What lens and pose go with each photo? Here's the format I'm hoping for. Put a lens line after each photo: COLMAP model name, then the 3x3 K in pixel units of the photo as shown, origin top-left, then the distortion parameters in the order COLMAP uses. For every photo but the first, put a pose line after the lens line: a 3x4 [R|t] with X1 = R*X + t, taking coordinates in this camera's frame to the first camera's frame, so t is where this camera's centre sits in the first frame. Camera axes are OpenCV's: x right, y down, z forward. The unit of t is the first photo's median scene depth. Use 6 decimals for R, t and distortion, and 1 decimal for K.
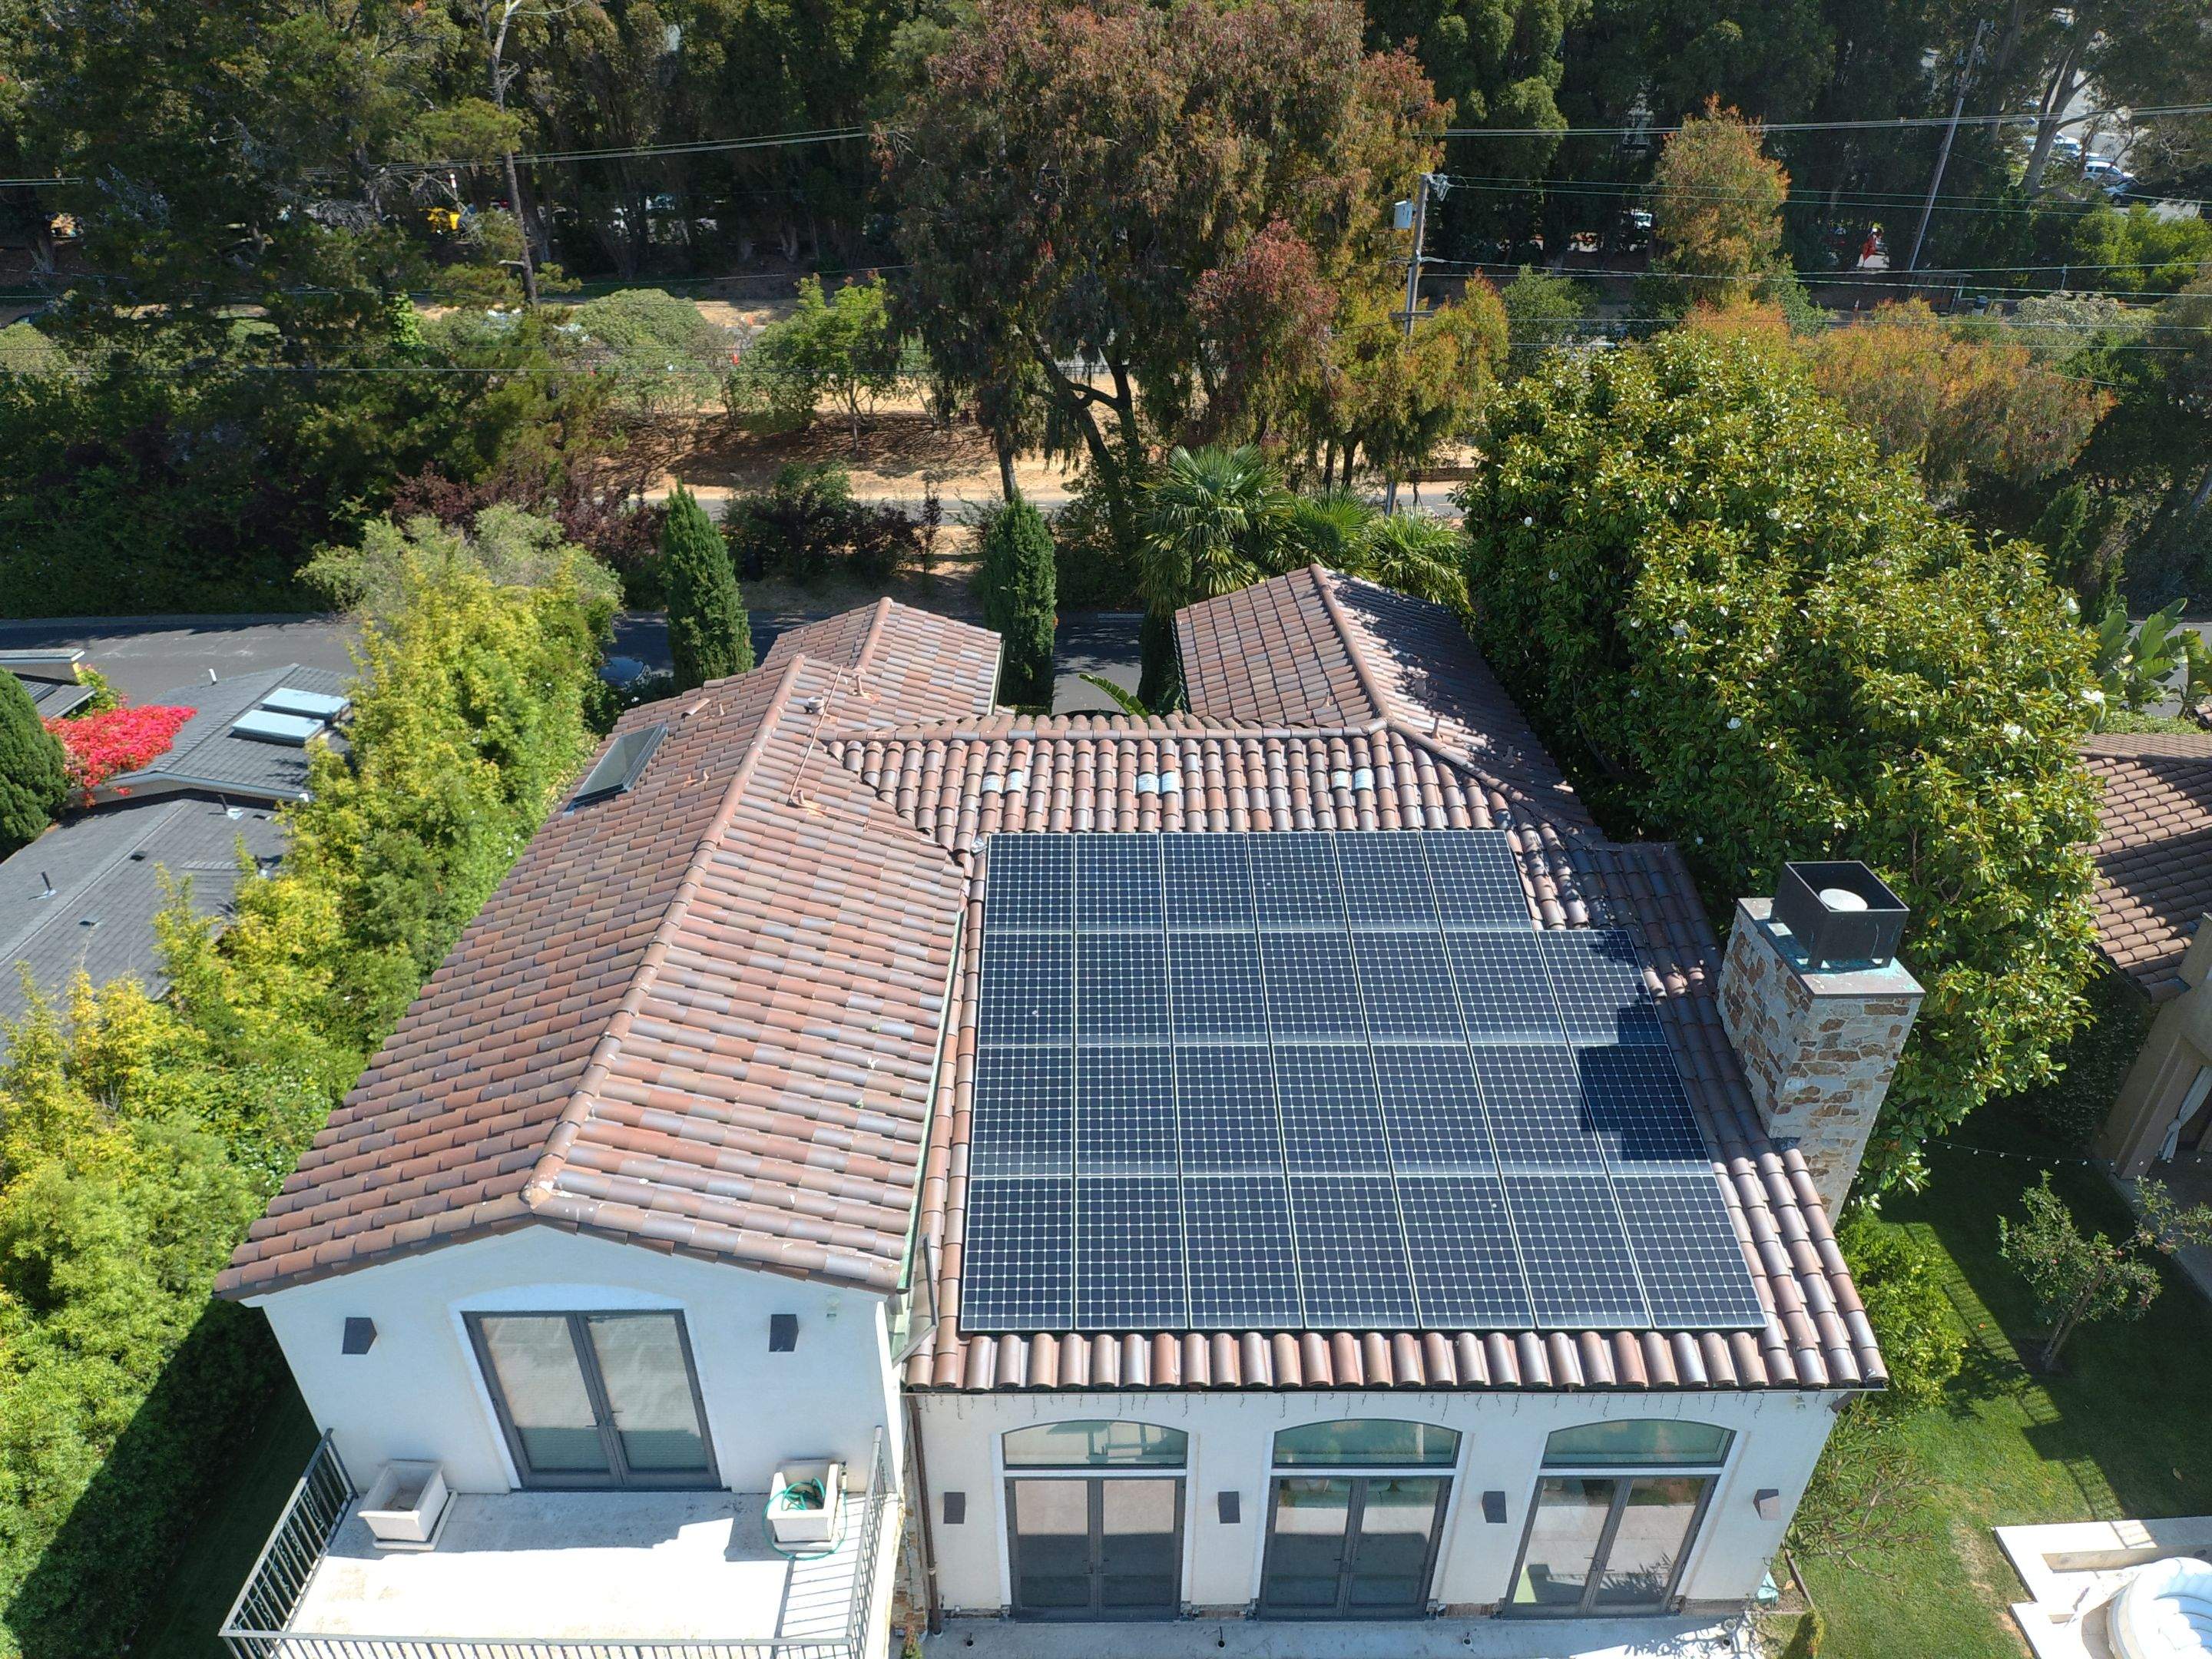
lens RADIAL K [[1291.8, 0, 1106.0], [0, 1291.8, 829.5], [0, 0, 1]] dist [0.050717, -0.068691]
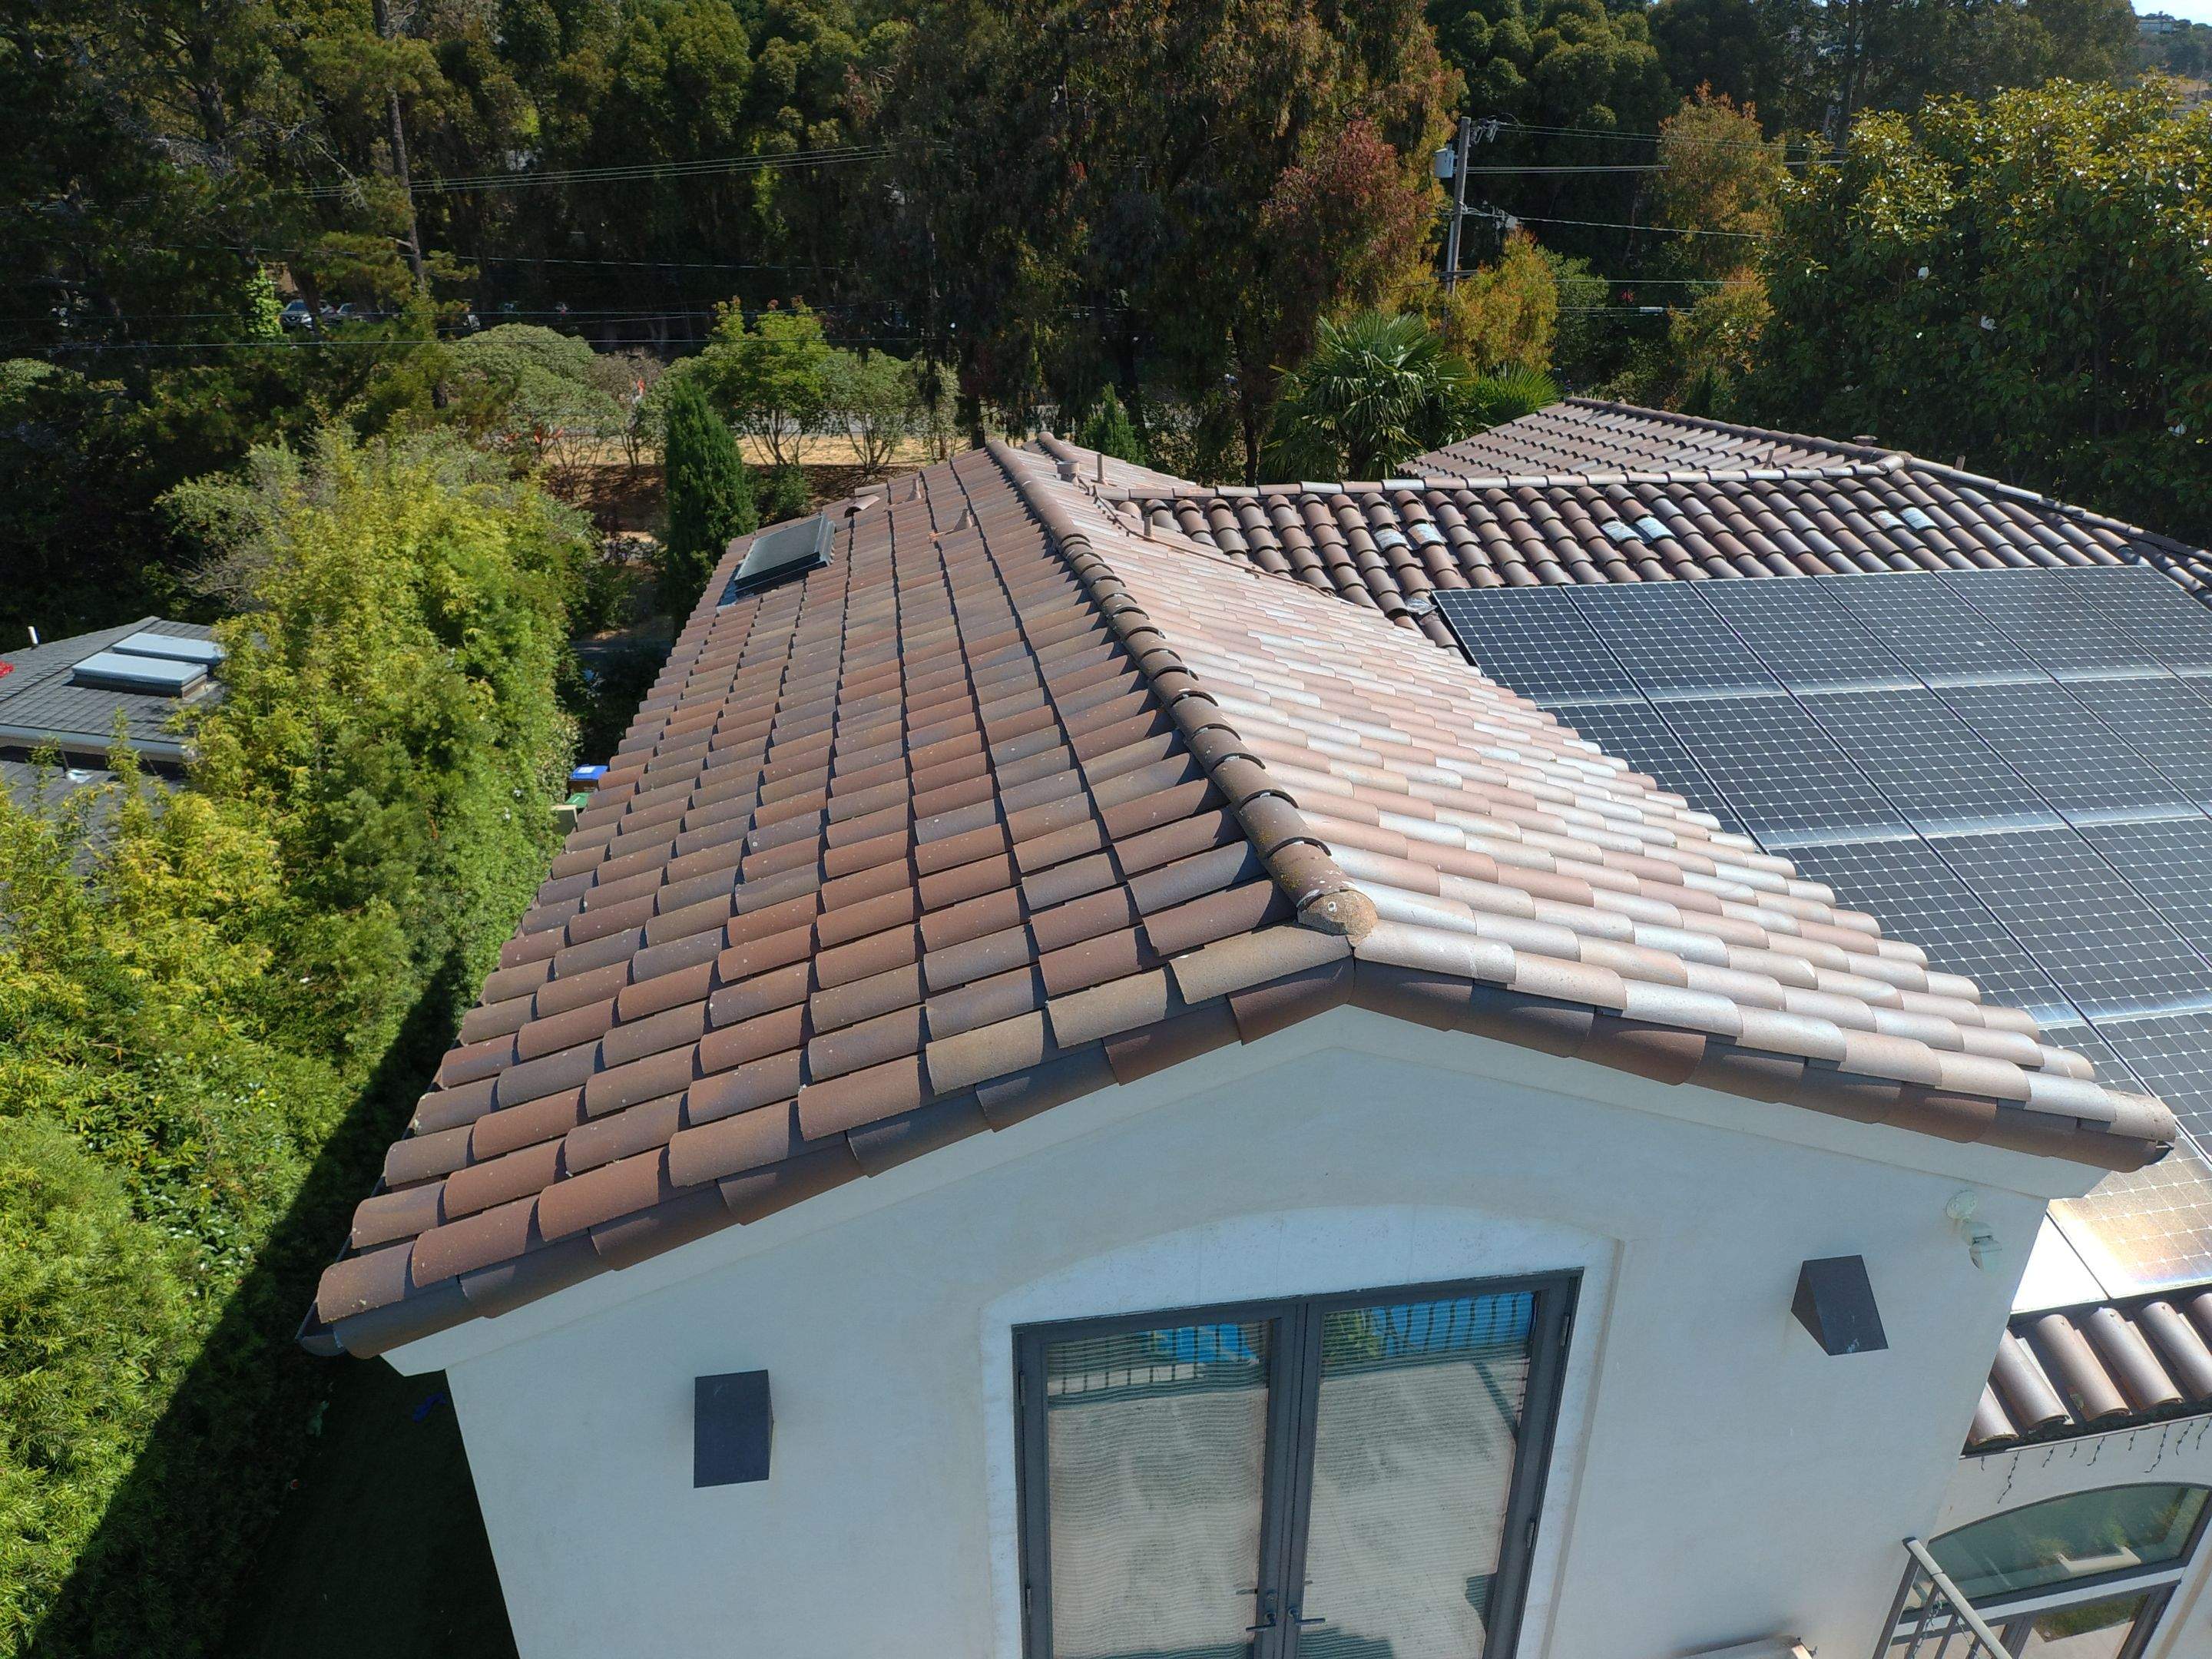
lens RADIAL K [[1312.7, 0, 1106.0], [0, 1312.7, 829.5], [0, 0, 1]] dist [0.037097, -0.055955]
pose [[0.991136, -0.054006, 0.121376, -0.258800], [0.067756, 0.991376, -0.112177, 0.139997], [-0.114271, 0.119406, 0.986248, 0.314575]]
